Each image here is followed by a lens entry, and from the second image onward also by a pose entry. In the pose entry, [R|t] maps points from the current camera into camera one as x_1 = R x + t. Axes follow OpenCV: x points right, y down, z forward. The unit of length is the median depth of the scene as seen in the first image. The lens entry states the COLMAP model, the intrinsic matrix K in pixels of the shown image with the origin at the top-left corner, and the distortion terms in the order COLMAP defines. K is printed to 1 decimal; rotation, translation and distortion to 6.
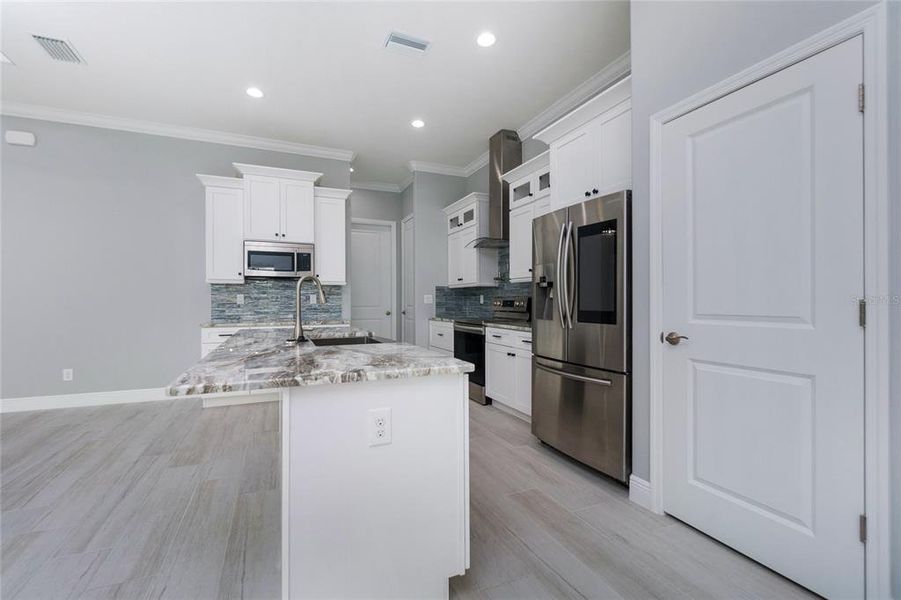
lens RADIAL K [[404.0, 0, 452.7], [0, 404.0, 302.8], [0, 0, 1]] dist [0.004404, -0.001248]
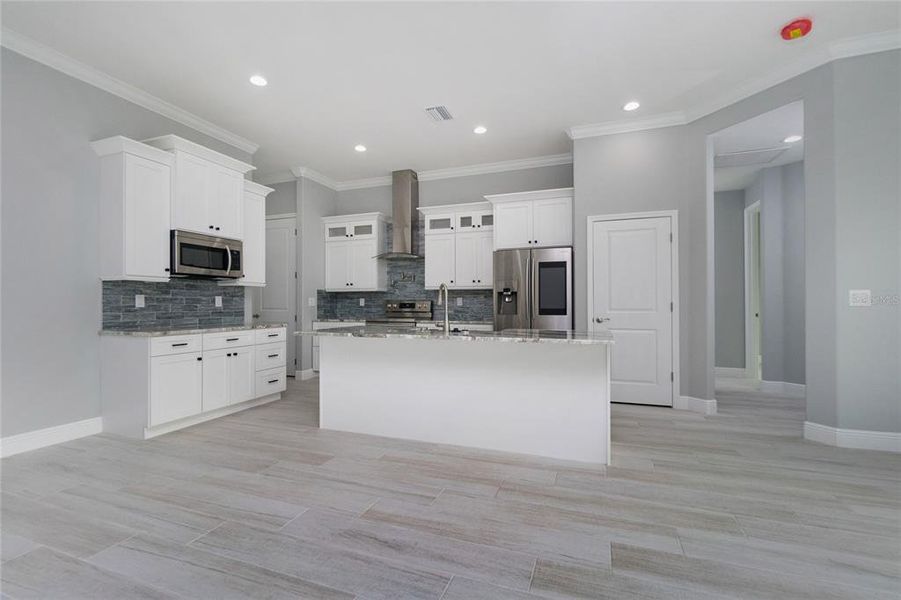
lens RADIAL K [[397.0, 0, 461.3], [0, 397.0, 303.7], [0, 0, 1]] dist [-0.002049, -0.001145]
pose [[0.680161, -0.000116, 0.733063, -0.677899], [0.004364, 0.999983, -0.003891, 0.001824], [-0.733050, 0.005846, 0.680150, 0.029262]]
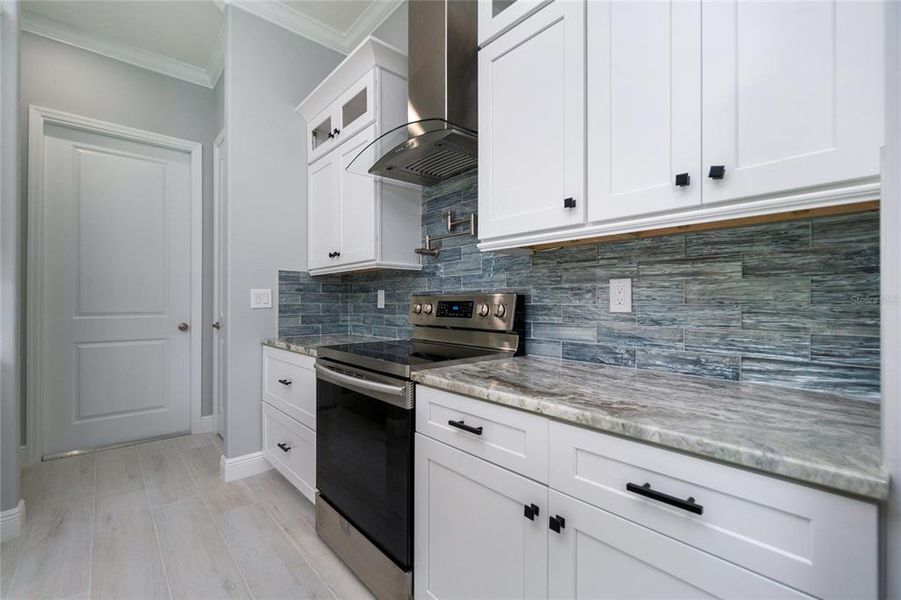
lens RADIAL K [[406.5, 0, 456.5], [0, 406.5, 304.1], [0, 0, 1]] dist [-0.000913, -0.001279]
pose [[0.954561, 0.005111, 0.297972, 0.017018], [-0.004157, 0.999984, -0.003836, -0.001727], [-0.297987, 0.002423, 0.954567, 0.619695]]
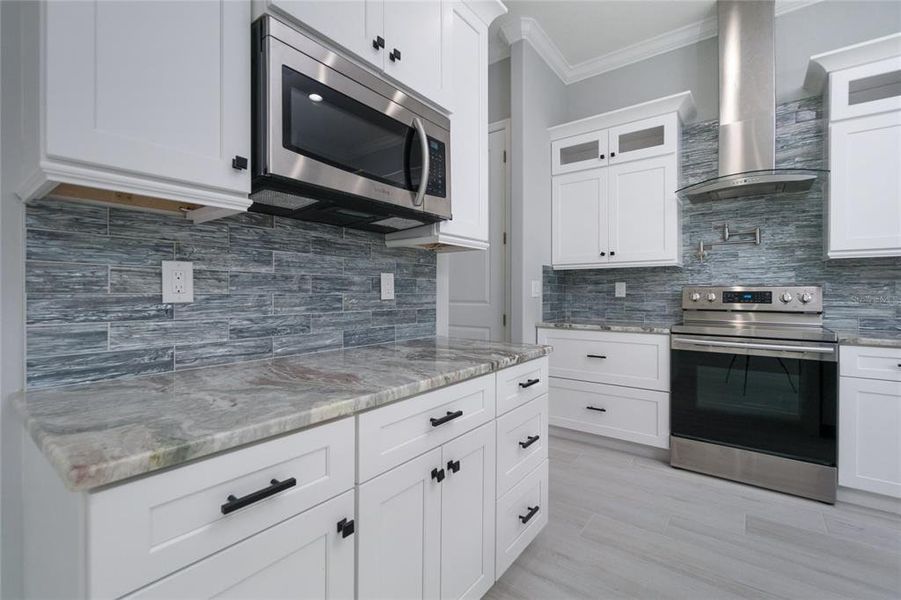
lens RADIAL K [[404.0, 0, 460.0], [0, 404.0, 292.6], [0, 0, 1]] dist [0.004404, -0.001248]
pose [[0.869807, 0.002886, 0.493383, -0.508916], [-0.000560, 0.999988, -0.004863, -0.001719], [-0.493392, 0.003953, 0.869798, 0.723889]]
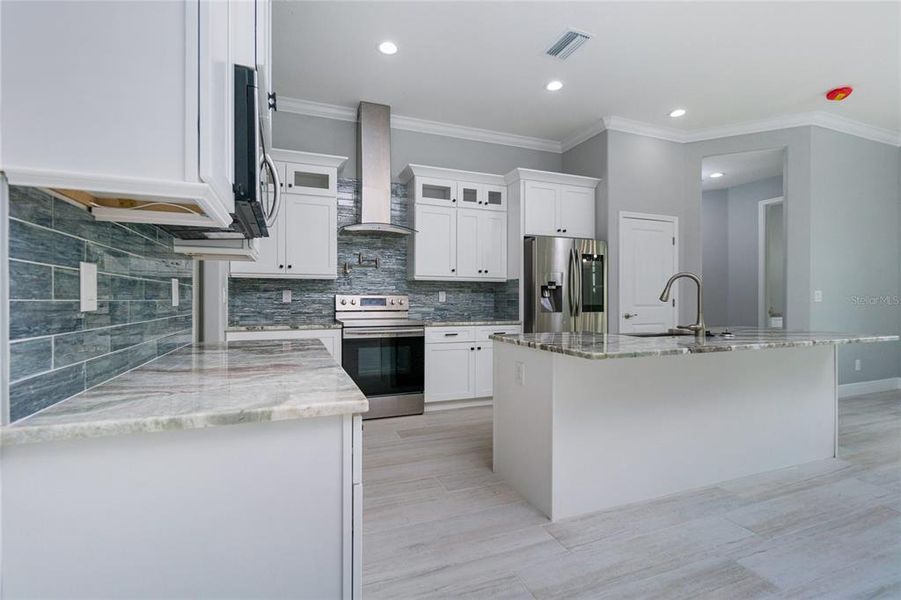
lens RADIAL K [[404.0, 0, 440.9], [0, 404.0, 297.0], [0, 0, 1]] dist [0.004404, -0.001248]
pose [[0.051997, 0.006496, 0.998626, -0.747547], [0.002899, 0.999974, -0.006656, -0.002353], [-0.998643, 0.003241, 0.051976, 0.830775]]
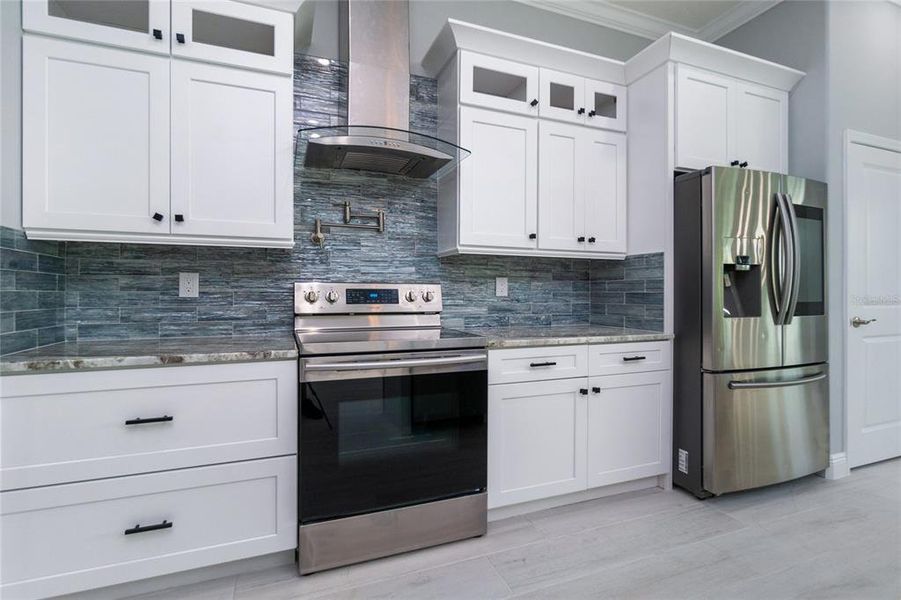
lens RADIAL K [[404.0, 0, 457.5], [0, 404.0, 294.5], [0, 0, 1]] dist [0.004404, -0.001248]
pose [[0.050922, 0.002965, 0.998698, -0.316412], [0.004578, 0.999984, -0.003202, 0.001699], [-0.998692, 0.004735, 0.050907, 0.909484]]
